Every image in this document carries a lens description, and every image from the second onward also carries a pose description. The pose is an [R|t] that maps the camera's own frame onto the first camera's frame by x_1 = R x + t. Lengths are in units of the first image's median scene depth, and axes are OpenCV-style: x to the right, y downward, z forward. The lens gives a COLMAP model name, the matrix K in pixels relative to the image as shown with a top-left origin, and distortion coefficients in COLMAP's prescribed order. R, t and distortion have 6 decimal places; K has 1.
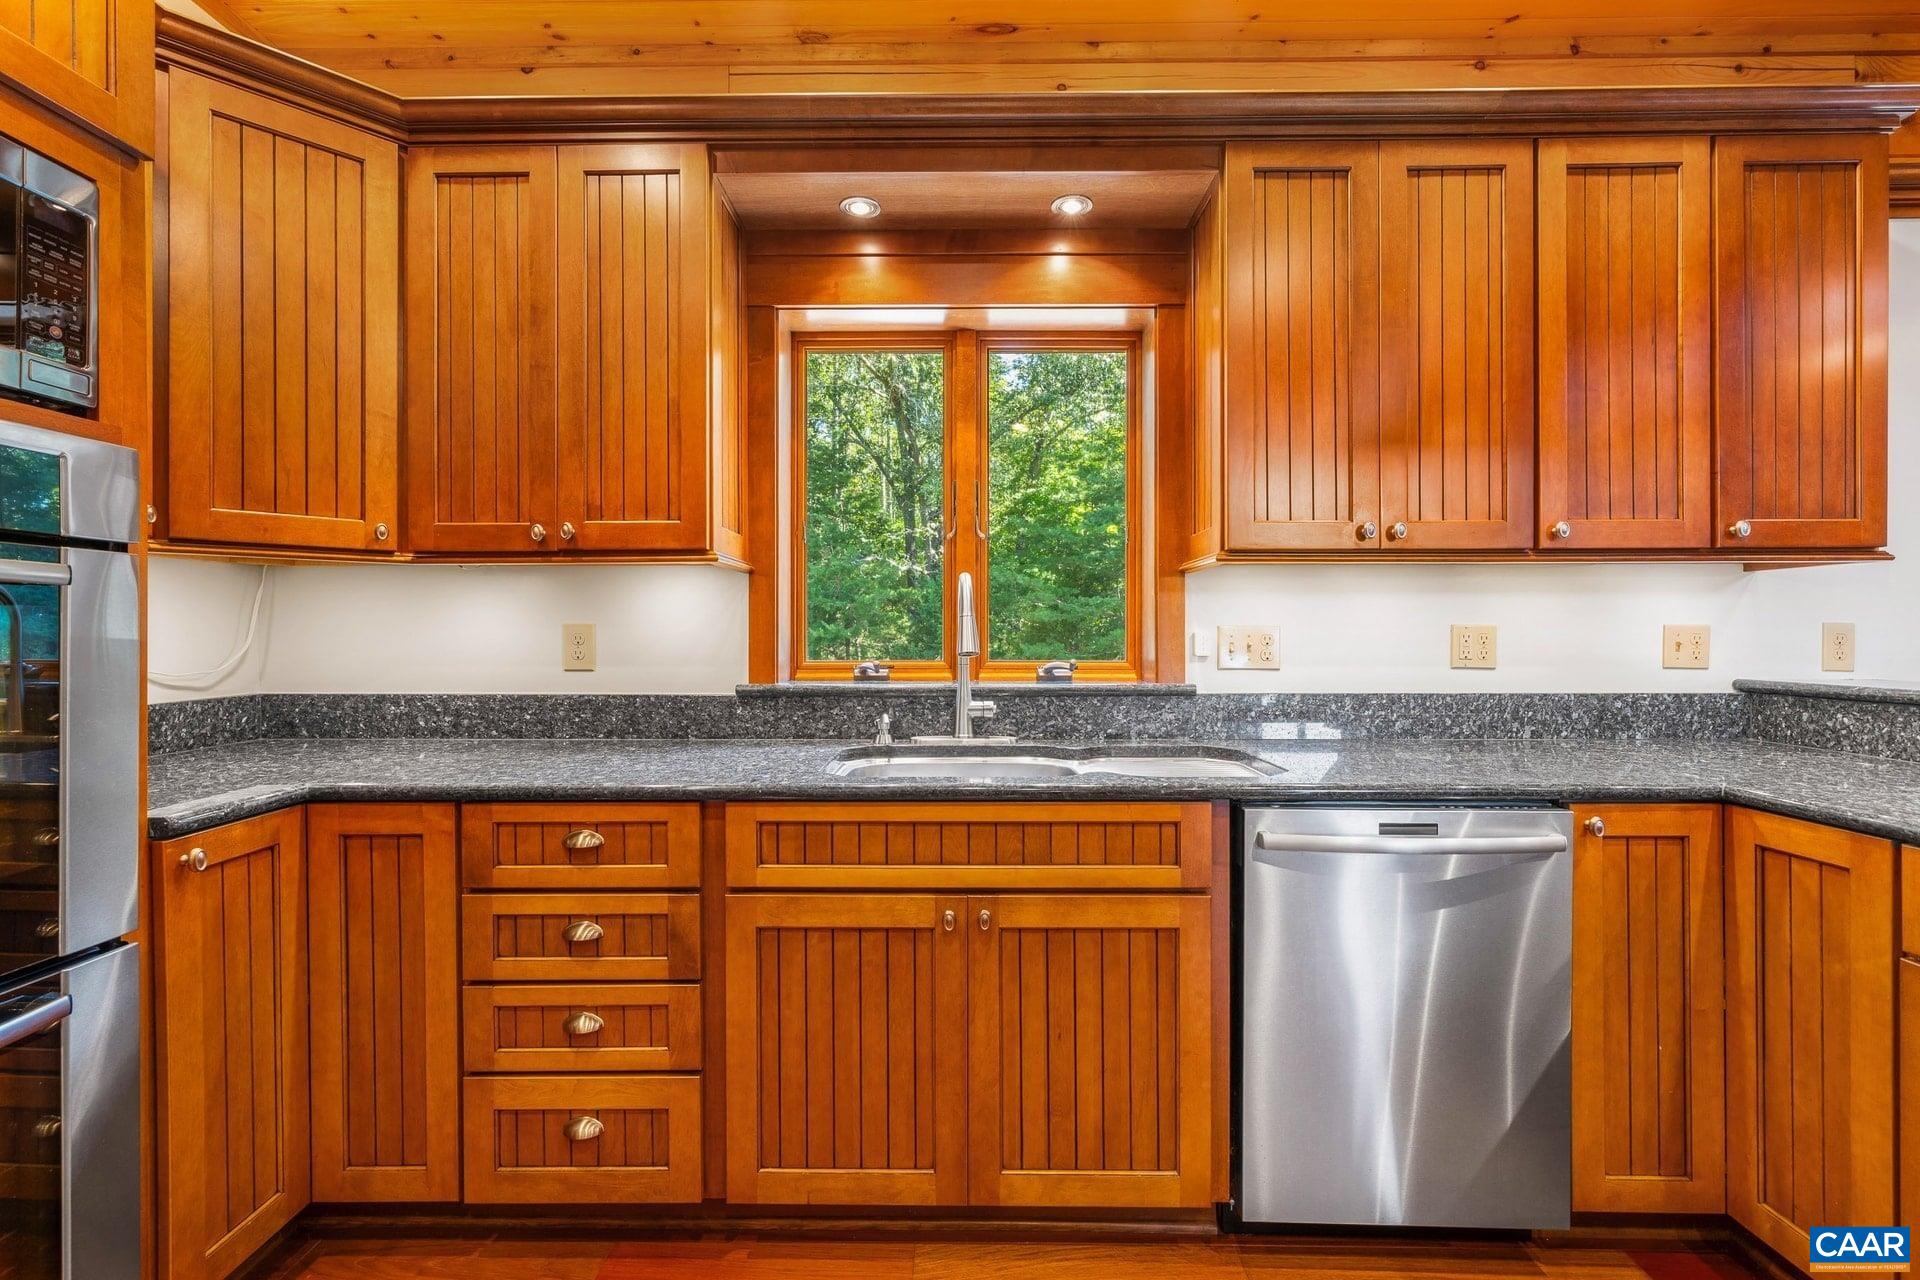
lens RADIAL K [[836.1, 0, 962.5], [0, 836.1, 636.6], [0, 0, 1]] dist [-0.000105, 0.001202]
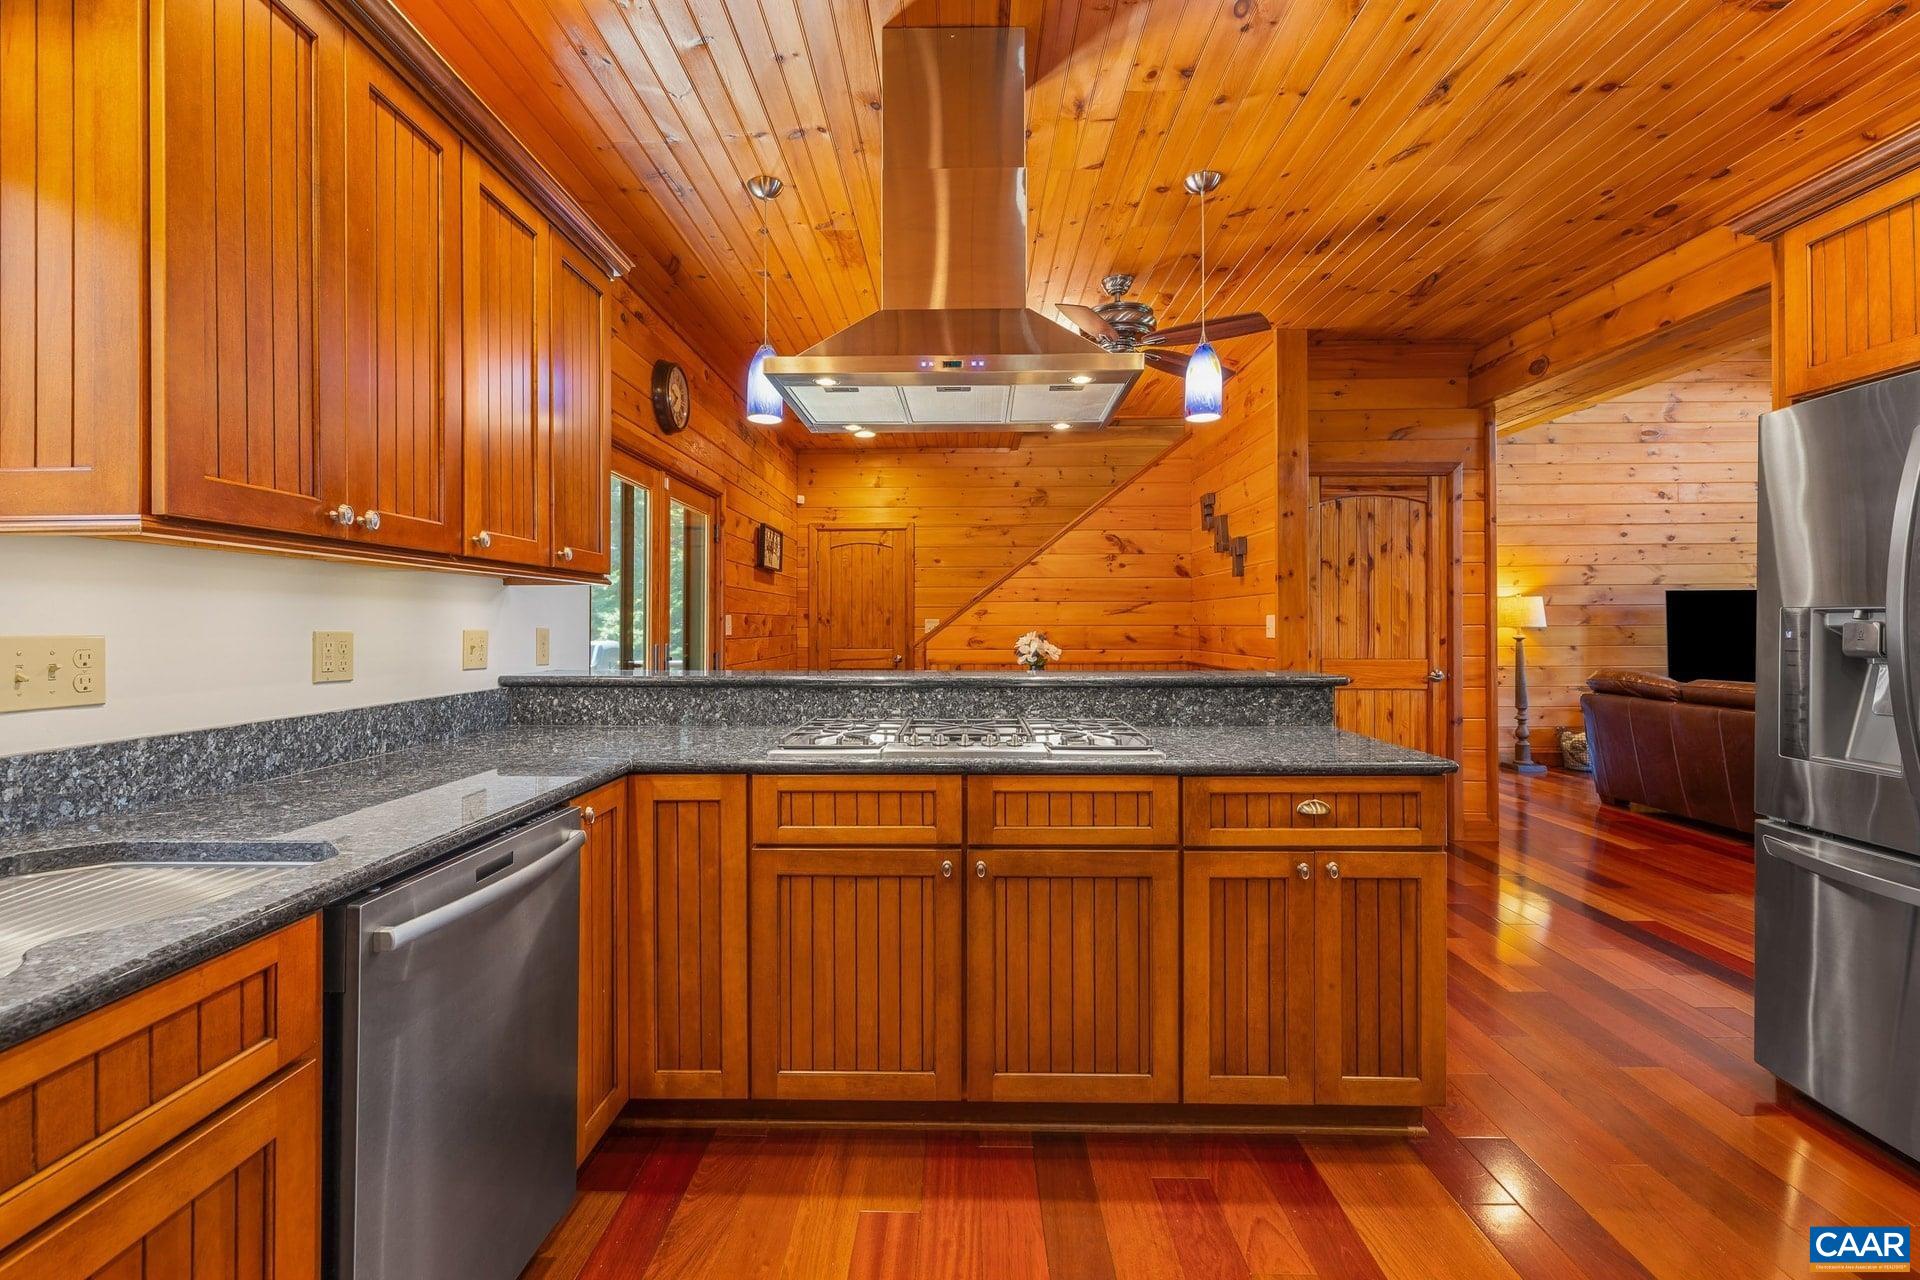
lens RADIAL K [[836.1, 0, 948.9], [0, 836.1, 621.3], [0, 0, 1]] dist [-0.000105, 0.001202]
pose [[0.008214, 0.004789, 0.999955, -0.295129], [0.006347, 0.999968, -0.004841, -0.019354], [-0.999946, 0.006386, 0.008183, 0.424715]]
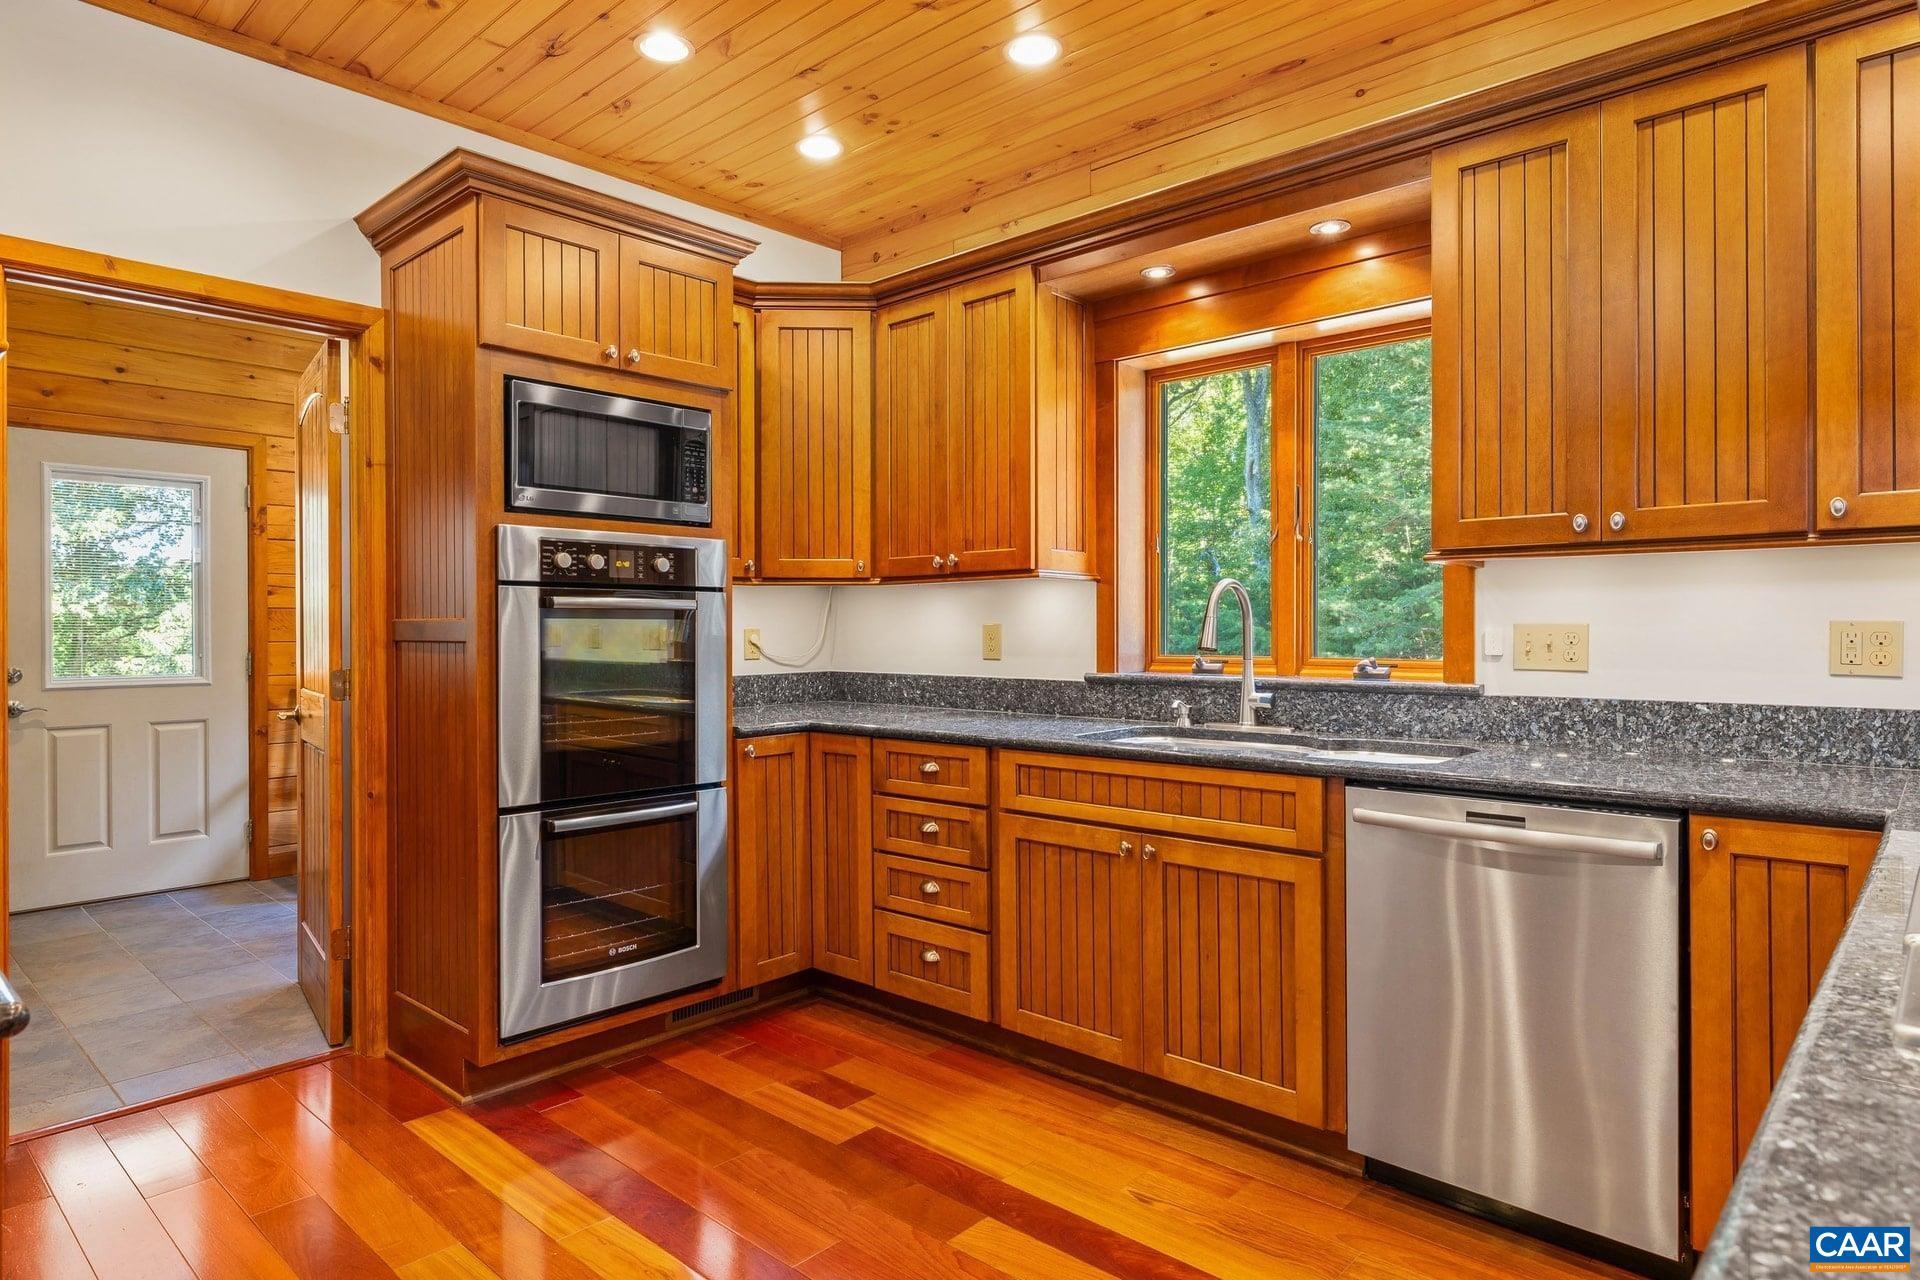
lens RADIAL K [[1107.0, 0, 966.7], [0, 1107.0, 638.0], [0, 0, 1]] dist [0.013224, -0.006335]
pose [[0.747853, 0.004509, -0.663849, 0.802007], [-0.001100, 0.999984, 0.005552, -0.003202], [0.663864, -0.003422, 0.747846, -0.398007]]
